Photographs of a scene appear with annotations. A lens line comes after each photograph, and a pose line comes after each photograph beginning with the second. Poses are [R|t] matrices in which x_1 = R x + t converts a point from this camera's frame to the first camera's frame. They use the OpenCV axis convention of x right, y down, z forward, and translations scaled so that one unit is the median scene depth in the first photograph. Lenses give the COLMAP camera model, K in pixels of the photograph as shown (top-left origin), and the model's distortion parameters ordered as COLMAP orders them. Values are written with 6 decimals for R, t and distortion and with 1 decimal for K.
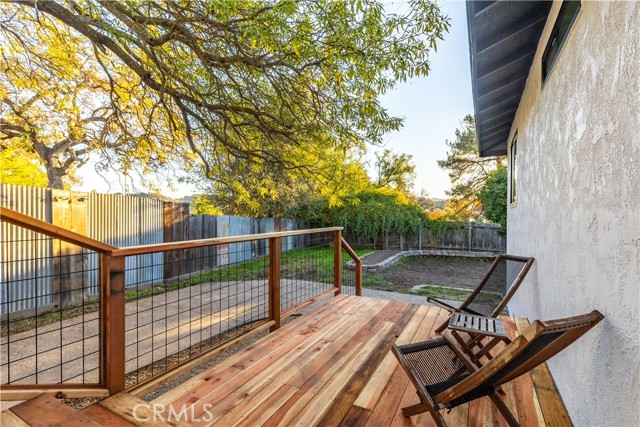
lens RADIAL K [[296.7, 0, 321.0], [0, 296.7, 215.5], [0, 0, 1]] dist [0.000373, -0.000490]
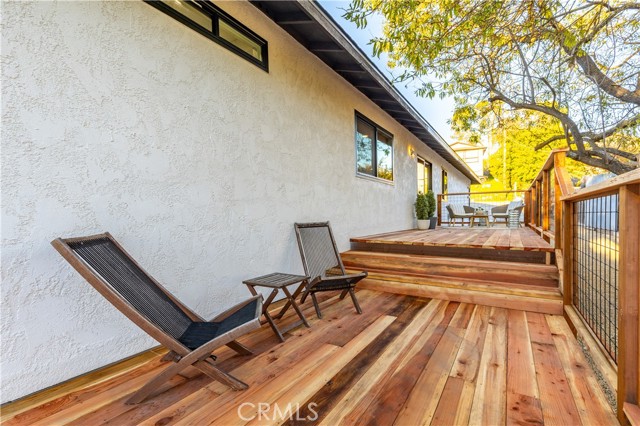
lens RADIAL K [[296.7, 0, 321.8], [0, 296.7, 225.9], [0, 0, 1]] dist [0.000373, -0.000490]
pose [[-0.998013, 0.020409, 0.059607, 0.290510], [0.022379, 0.999219, 0.032577, 0.143241], [-0.058896, 0.033846, -0.997690, 1.897404]]
